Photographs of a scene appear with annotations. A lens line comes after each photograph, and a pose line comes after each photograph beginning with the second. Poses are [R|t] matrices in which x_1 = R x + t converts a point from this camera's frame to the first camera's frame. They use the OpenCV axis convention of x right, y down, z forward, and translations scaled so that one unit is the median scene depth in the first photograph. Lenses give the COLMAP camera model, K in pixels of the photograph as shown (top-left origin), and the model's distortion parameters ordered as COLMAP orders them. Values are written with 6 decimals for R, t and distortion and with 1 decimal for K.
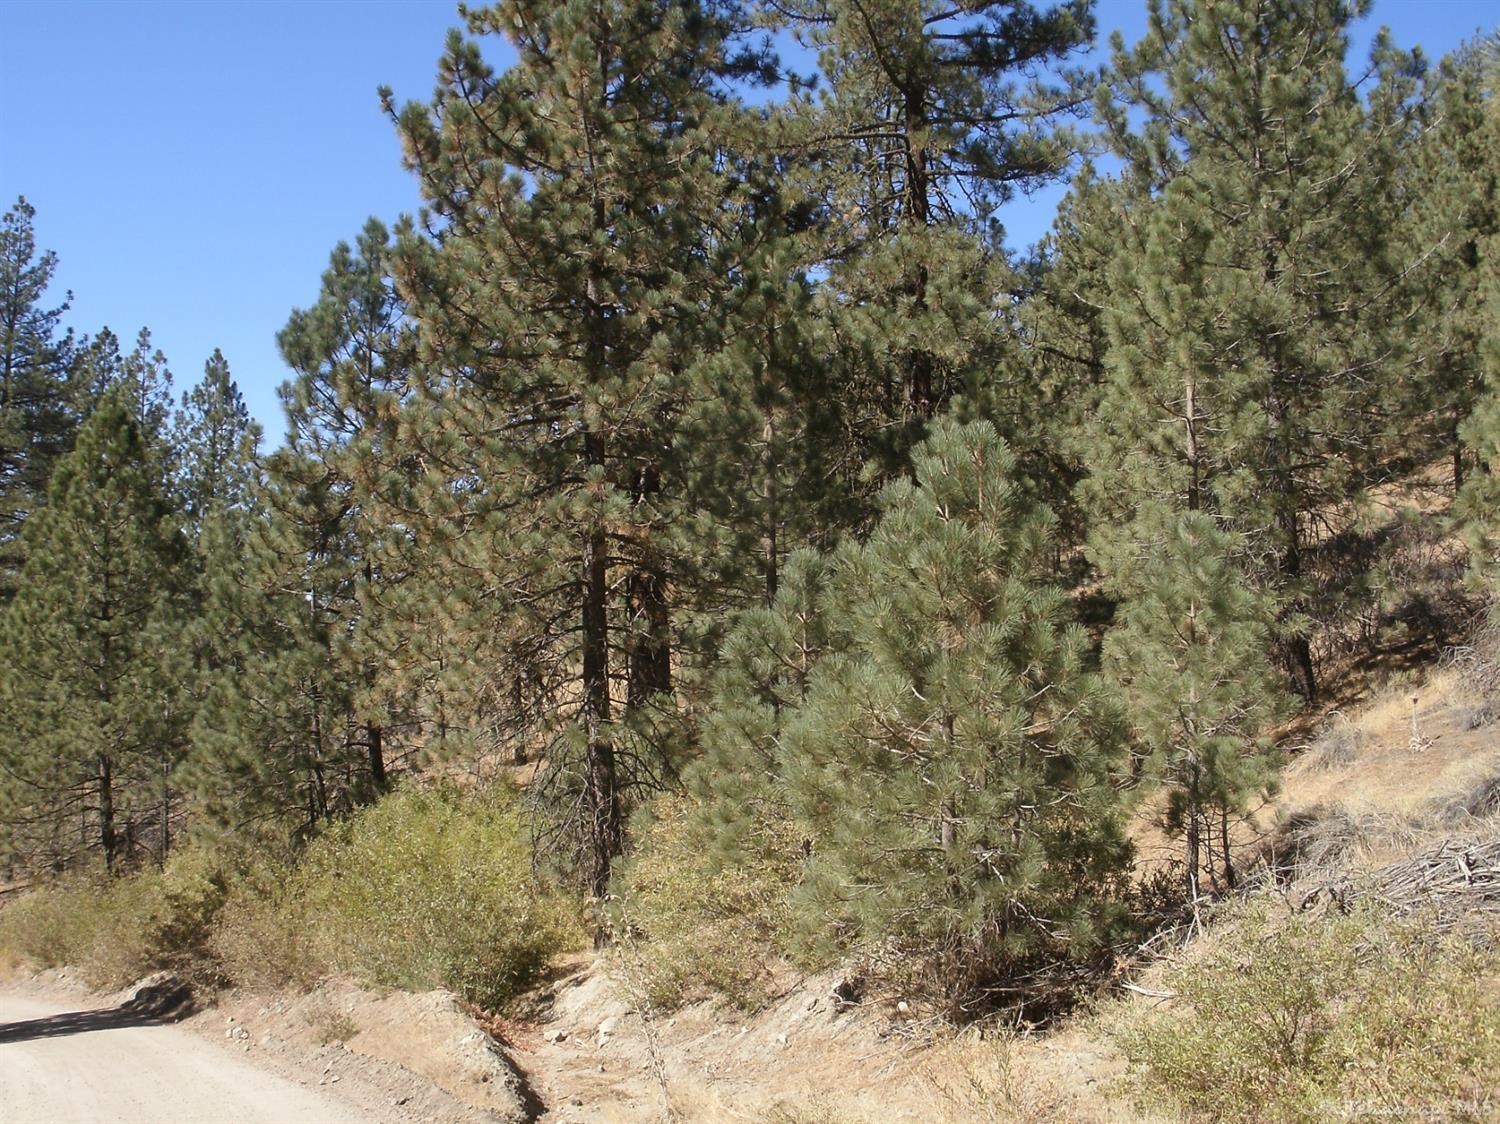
lens RADIAL K [[1570.6, 0, 738.8], [0, 1570.6, 601.2], [0, 0, 1]] dist [-0.298231, 0.394956]
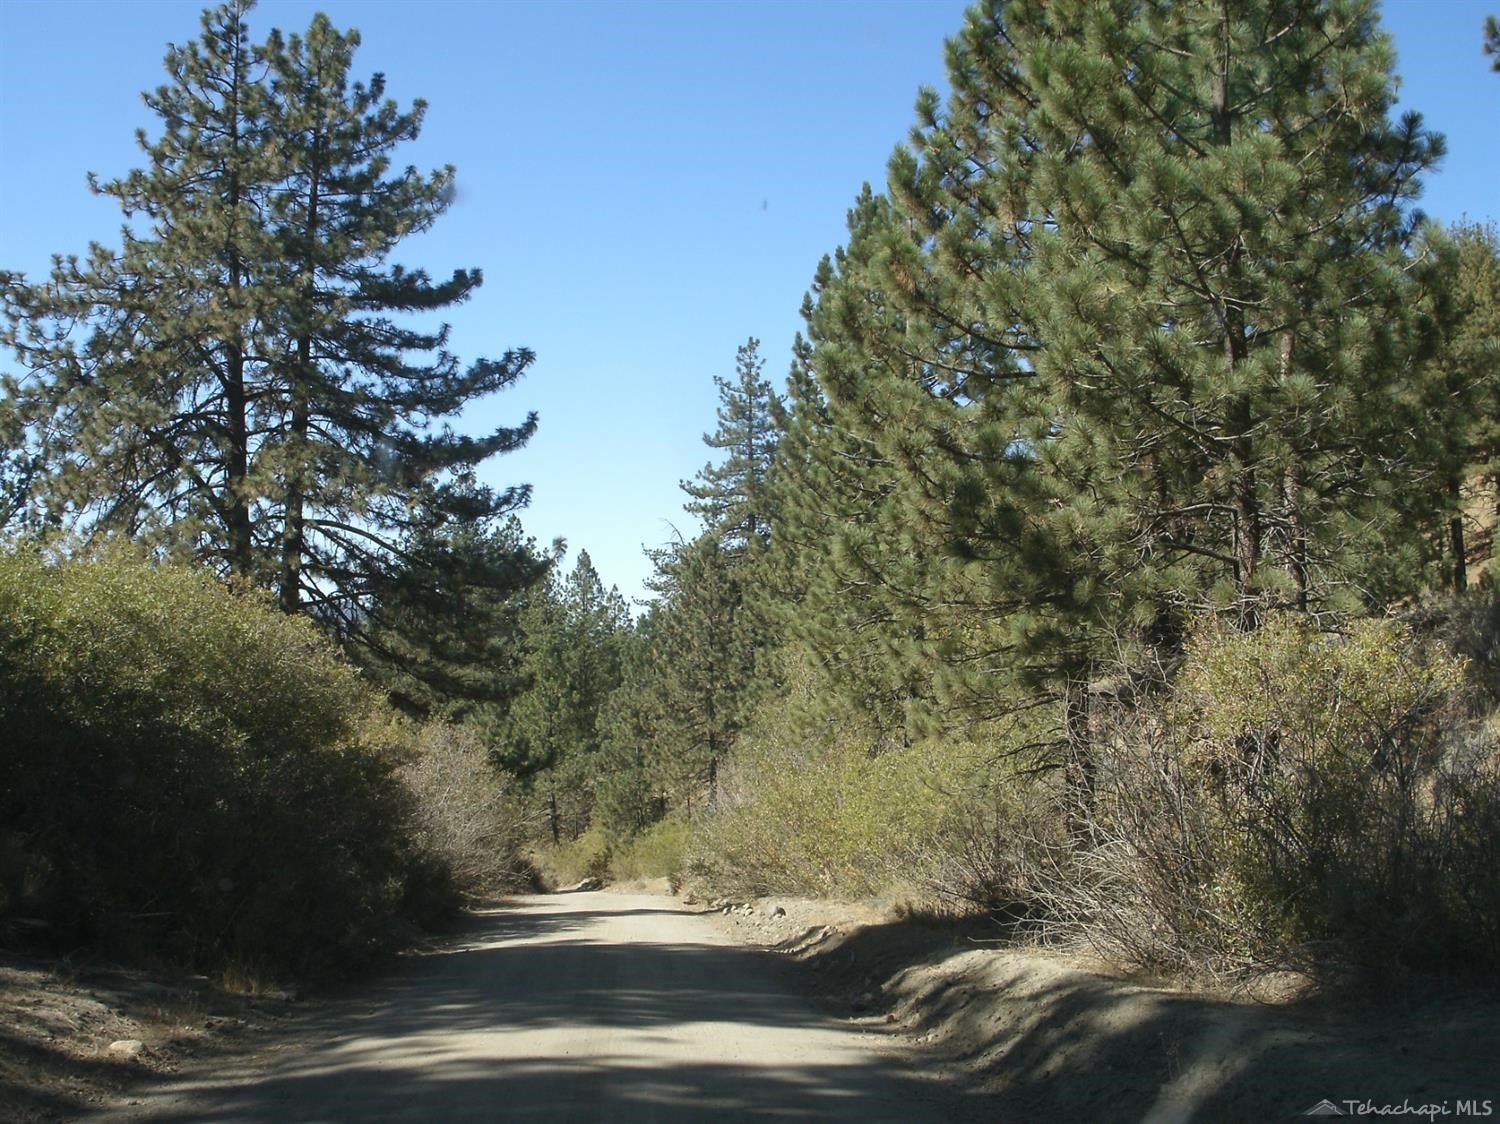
lens RADIAL K [[1570.6, 0, 738.8], [0, 1570.6, 601.2], [0, 0, 1]] dist [-0.298231, 0.394956]
pose [[0.975042, -0.026301, -0.220456, 0.847020], [0.033239, 0.999060, 0.027818, -0.538120], [0.219517, -0.034451, 0.975000, -2.720227]]
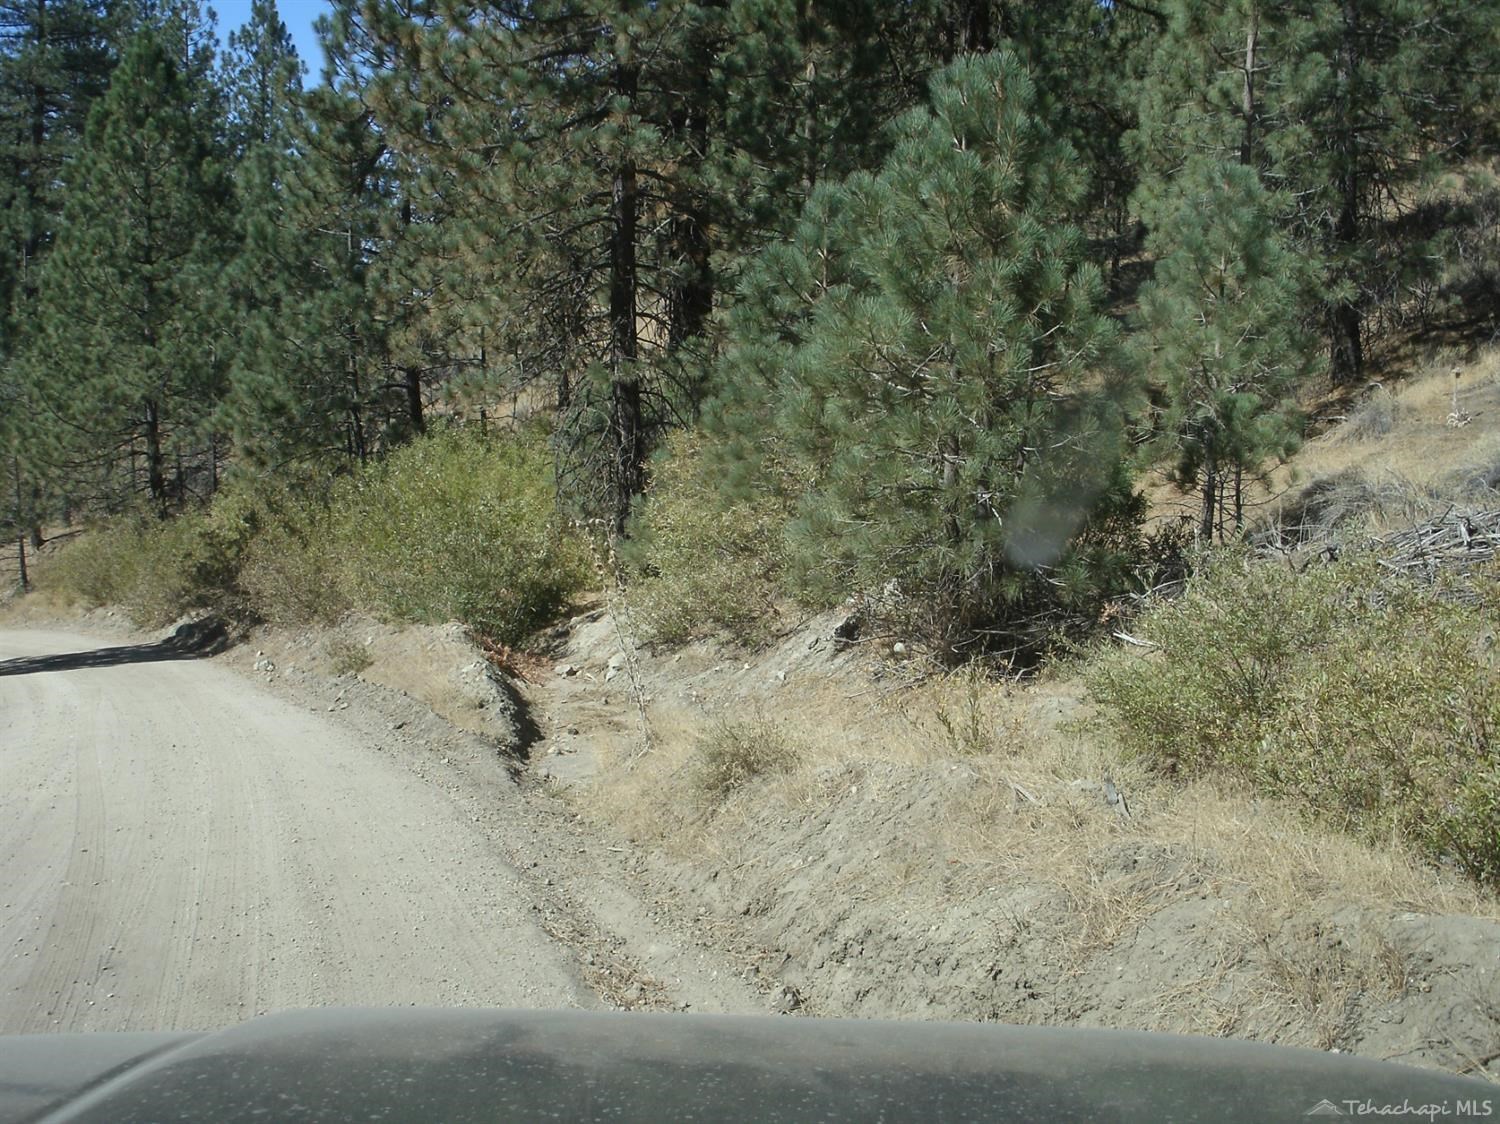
lens RADIAL K [[1570.6, 0, 738.8], [0, 1570.6, 601.2], [0, 0, 1]] dist [-0.298231, 0.394956]
pose [[0.998939, 0.033054, -0.032069, 0.019210], [-0.025266, 0.975518, 0.218463, 0.008947], [0.038505, -0.217420, 0.975318, 0.007739]]
